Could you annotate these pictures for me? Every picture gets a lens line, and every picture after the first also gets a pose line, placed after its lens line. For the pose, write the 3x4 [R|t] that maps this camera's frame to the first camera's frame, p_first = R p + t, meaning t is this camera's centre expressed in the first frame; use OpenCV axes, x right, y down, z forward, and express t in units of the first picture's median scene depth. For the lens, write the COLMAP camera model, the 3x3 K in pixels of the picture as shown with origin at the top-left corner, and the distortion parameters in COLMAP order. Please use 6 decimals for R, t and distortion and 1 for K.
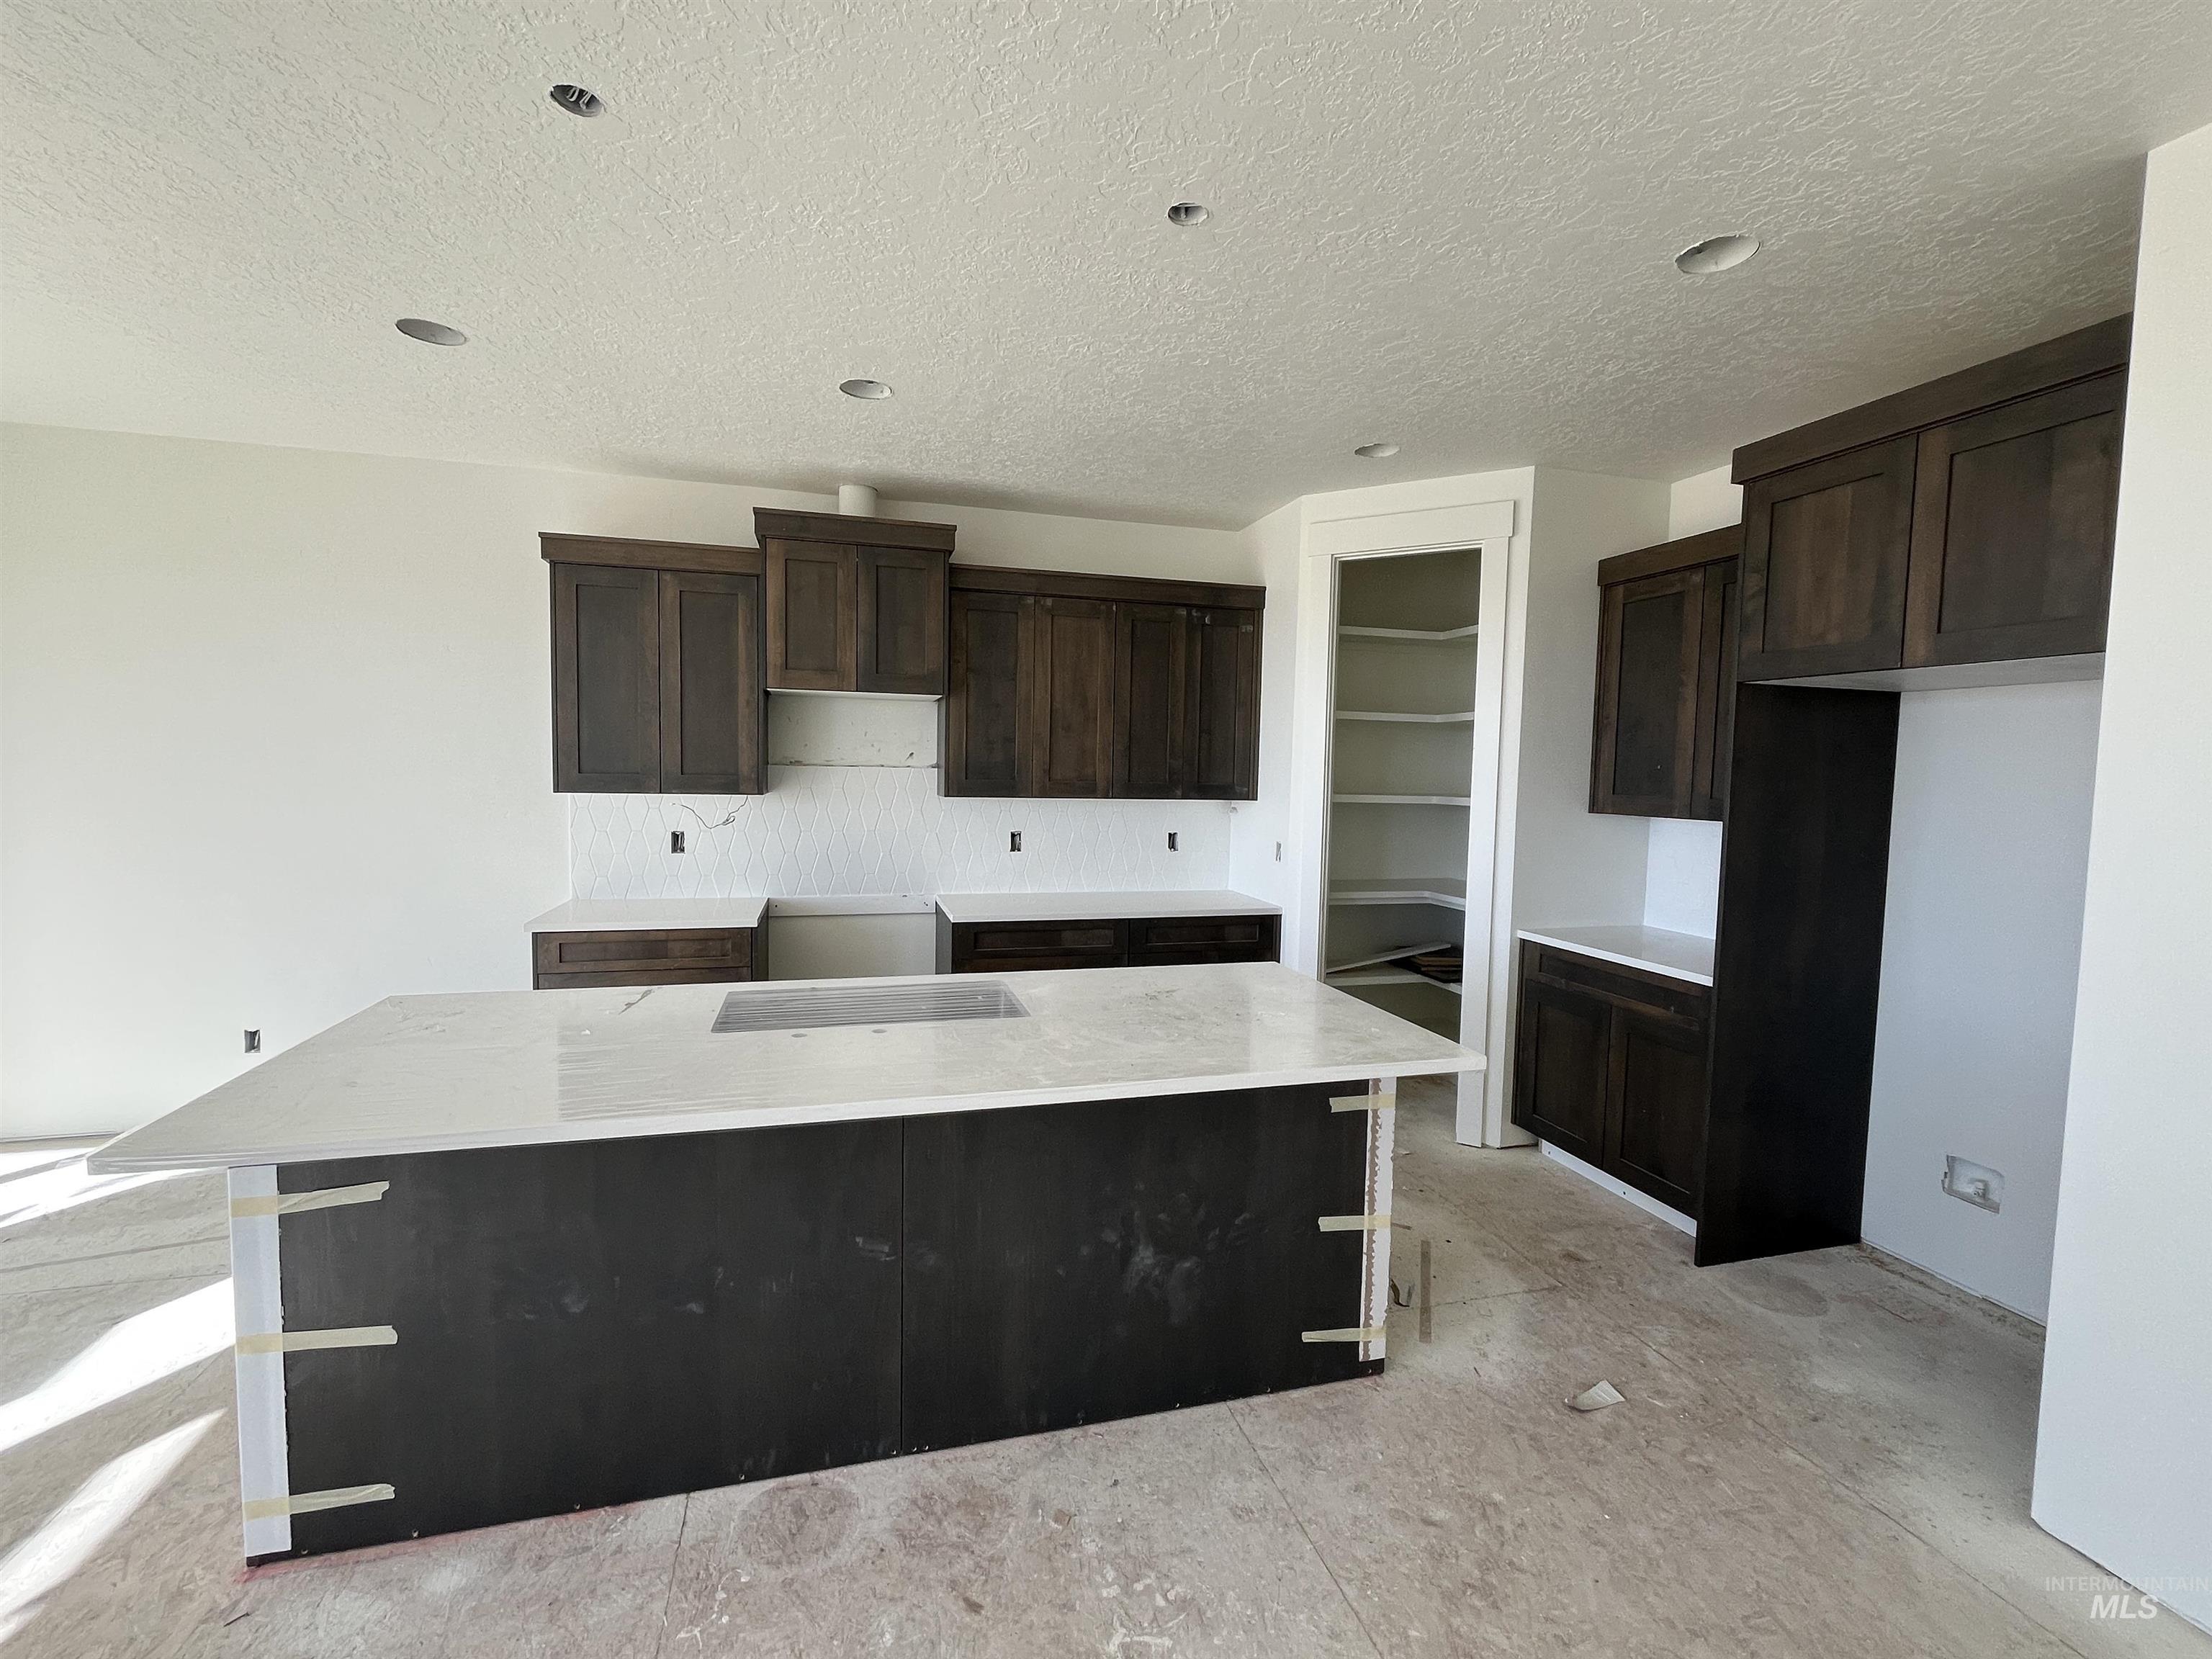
lens RADIAL K [[958.8, 0, 1102.5], [0, 958.8, 828.1], [0, 0, 1]] dist [-0.000429, -0.000292]
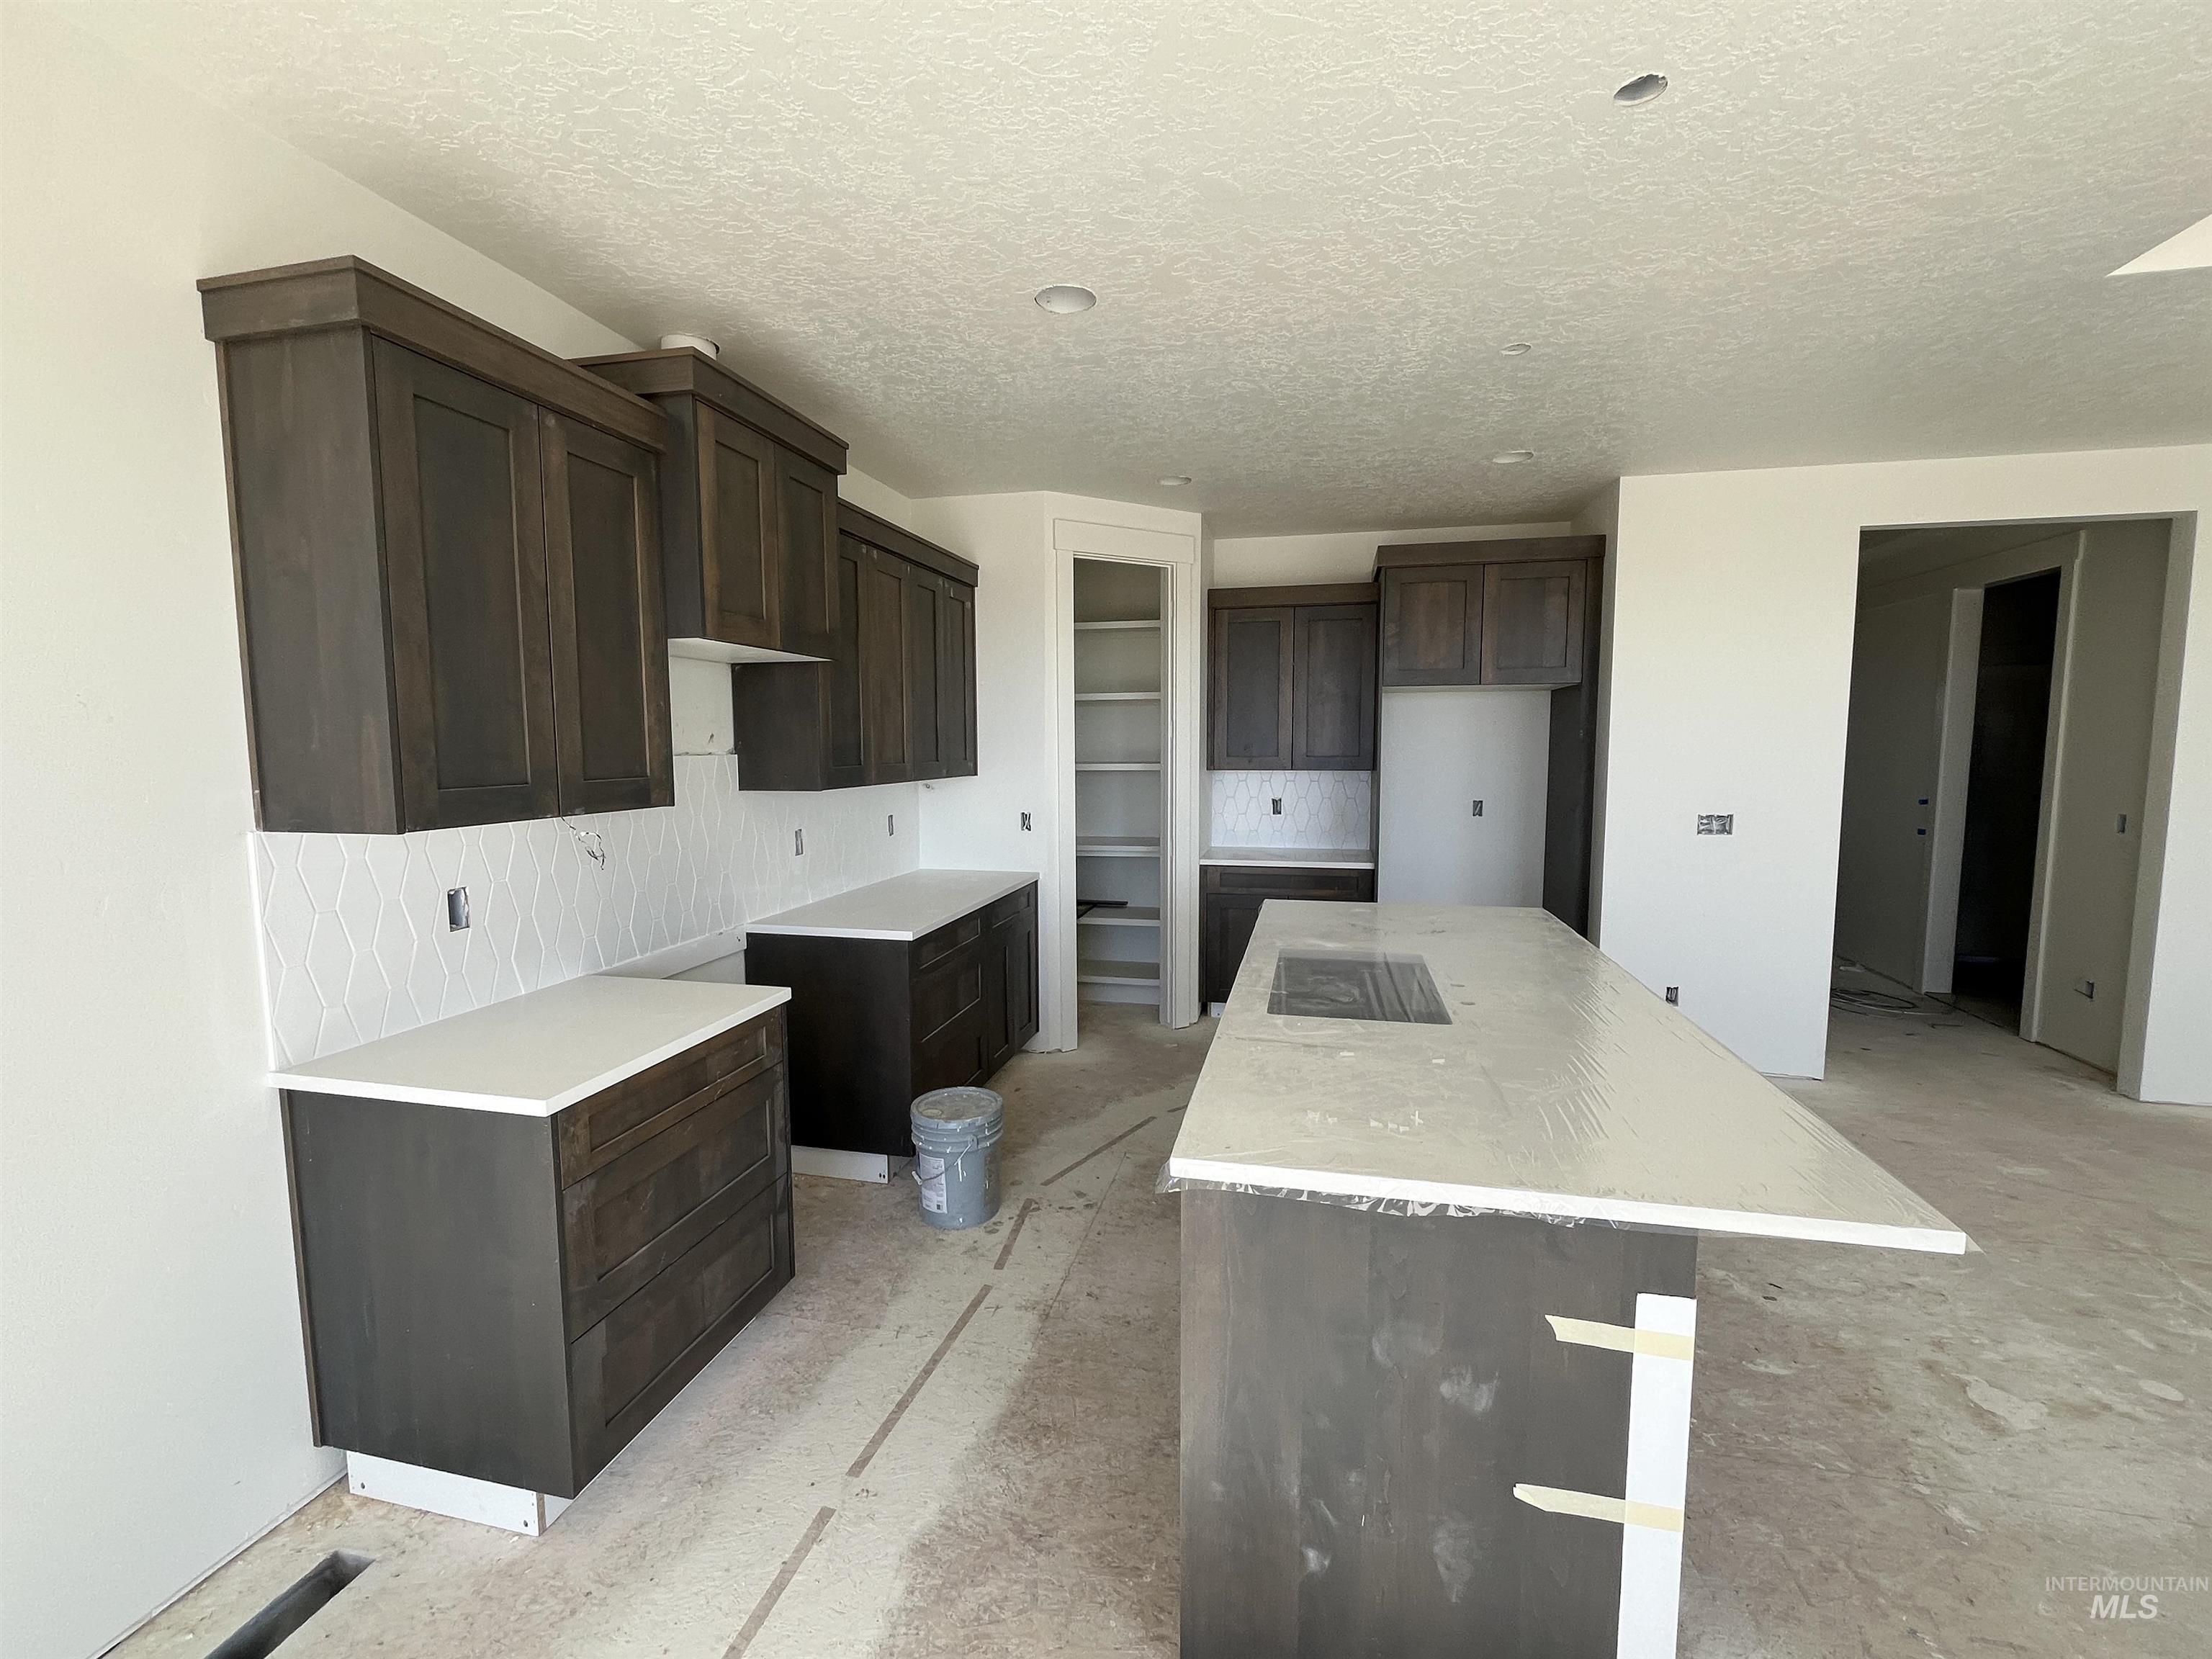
lens RADIAL K [[958.8, 0, 1100.2], [0, 958.8, 829.6], [0, 0, 1]] dist [-0.000429, -0.000292]
pose [[0.480449, -0.103726, 0.870867, -0.805130], [0.067898, 0.994400, 0.080981, -0.053637], [-0.874390, 0.020223, 0.484801, 0.466209]]
